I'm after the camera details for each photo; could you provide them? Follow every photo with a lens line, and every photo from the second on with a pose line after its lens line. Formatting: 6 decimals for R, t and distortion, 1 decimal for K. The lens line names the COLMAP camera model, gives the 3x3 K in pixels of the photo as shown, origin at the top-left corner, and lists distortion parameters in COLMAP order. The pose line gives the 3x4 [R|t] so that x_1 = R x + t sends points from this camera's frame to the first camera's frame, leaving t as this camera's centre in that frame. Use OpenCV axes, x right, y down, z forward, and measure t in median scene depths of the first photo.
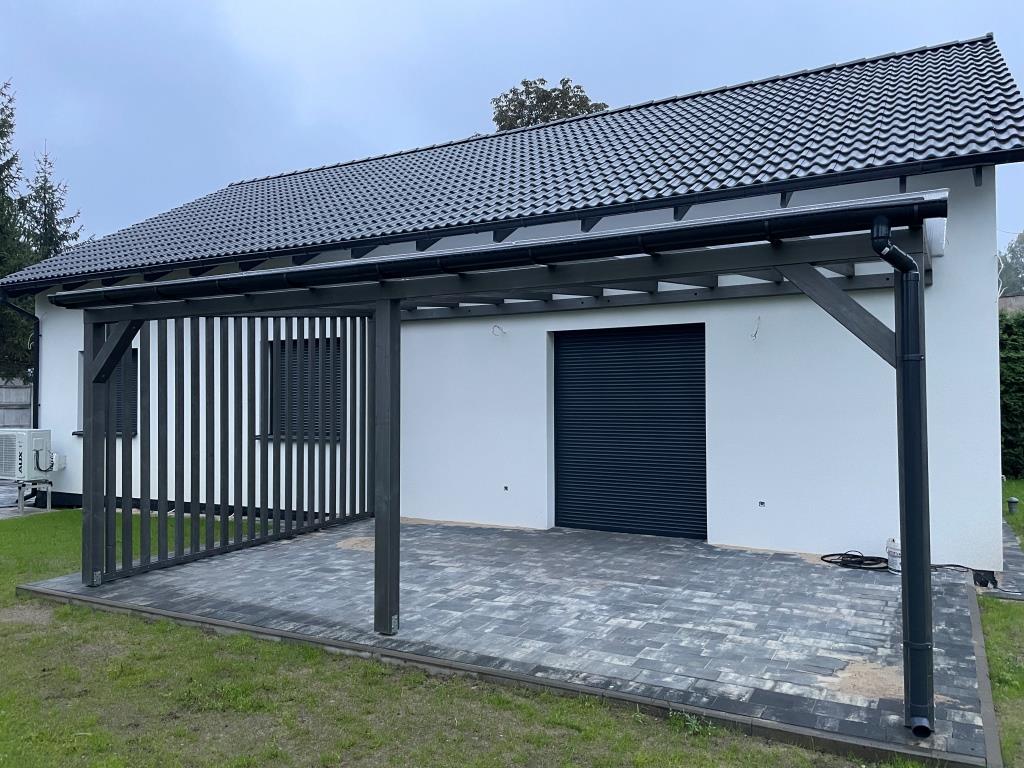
lens RADIAL K [[774.3, 0, 506.9], [0, 774.3, 384.5], [0, 0, 1]] dist [0.095155, -0.129620]
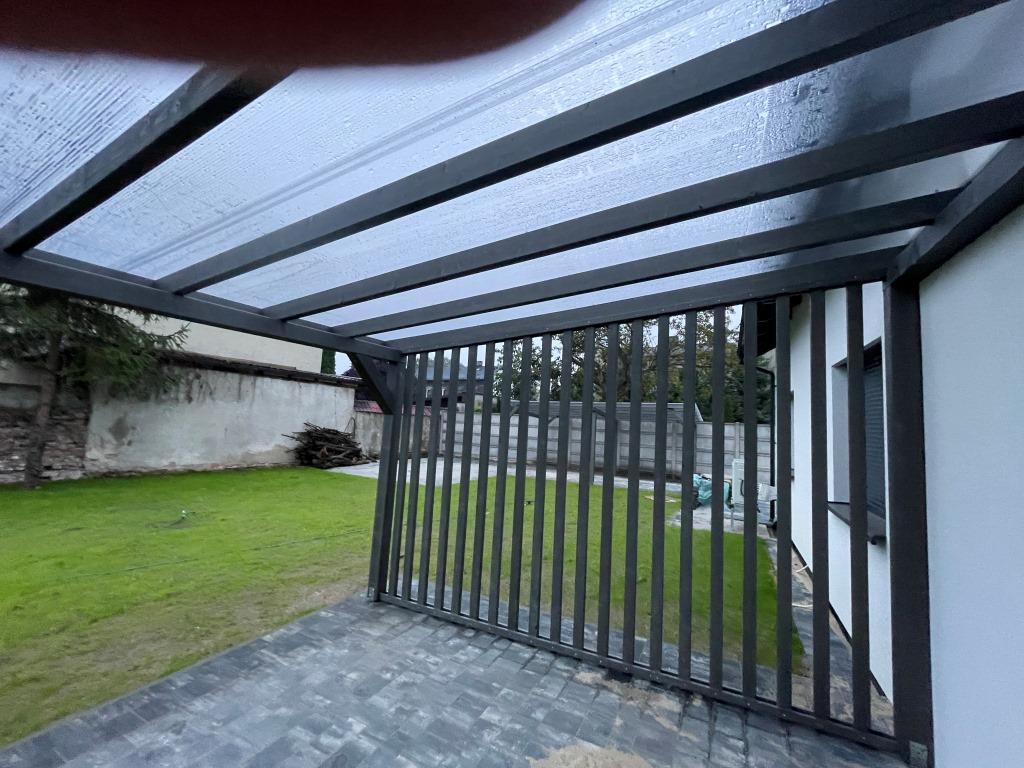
lens RADIAL K [[411.8, 0, 512.0], [0, 411.8, 384.0], [0, 0, 1]] dist [0.000076, 0.000093]
pose [[0.019543, -0.080940, -0.996527, 0.090971], [-0.025814, 0.996345, -0.081432, -0.000555], [0.999476, 0.027316, 0.017382, 1.463616]]
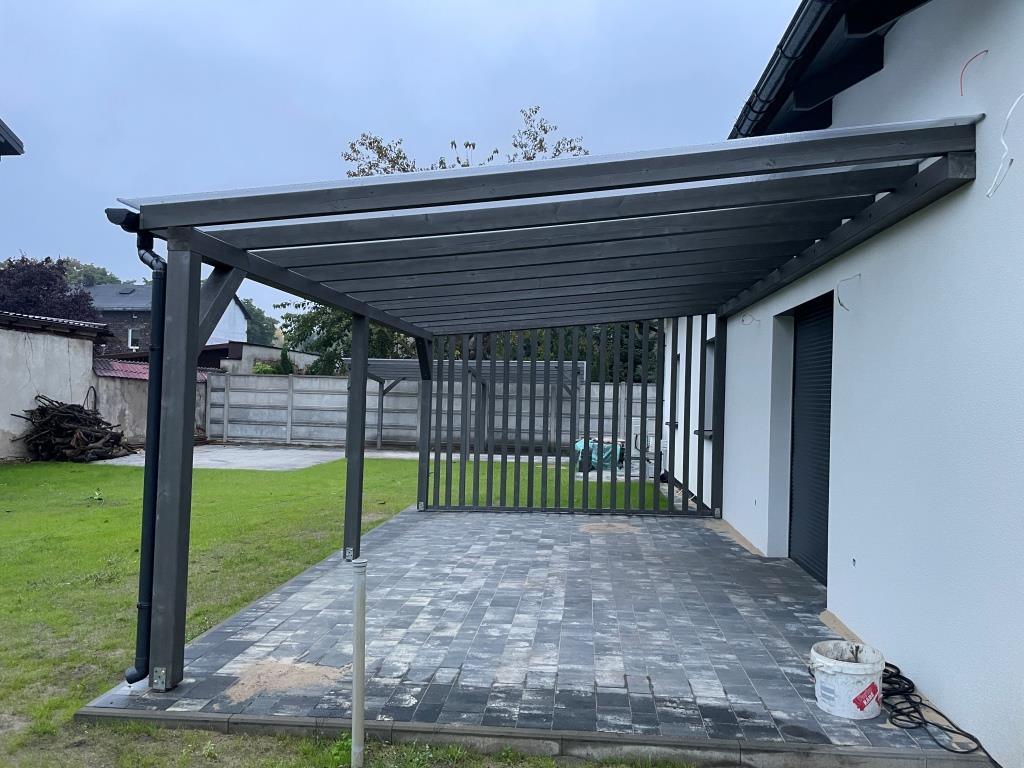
lens RADIAL K [[774.4, 0, 517.6], [0, 774.4, 373.5], [0, 0, 1]] dist [0.089665, -0.122456]
pose [[0.400935, -0.010857, -0.916042, 1.189898], [-0.009066, 0.999834, -0.015818, 0.010332], [0.916062, 0.014647, 0.400770, 0.694940]]
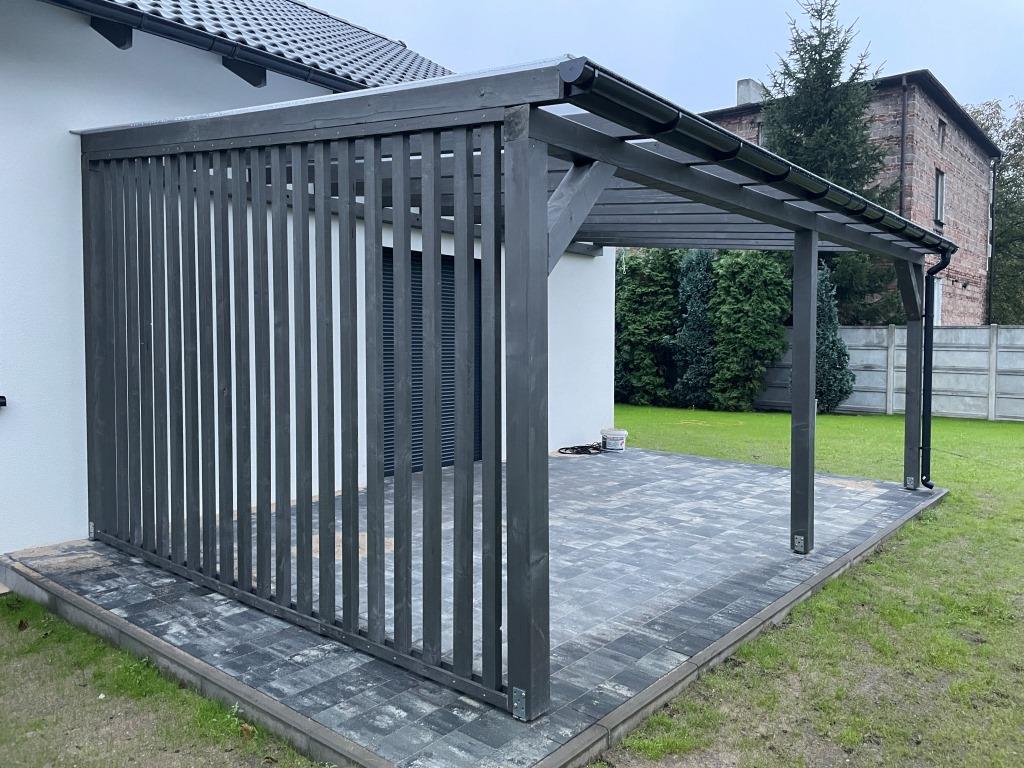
lens RADIAL K [[774.4, 0, 517.6], [0, 774.4, 373.5], [0, 0, 1]] dist [0.089665, -0.122456]
pose [[0.179075, -0.037666, 0.983114, -1.212231], [-0.032037, 0.998514, 0.044092, 0.044241], [-0.983314, -0.039391, 0.177602, 1.166592]]
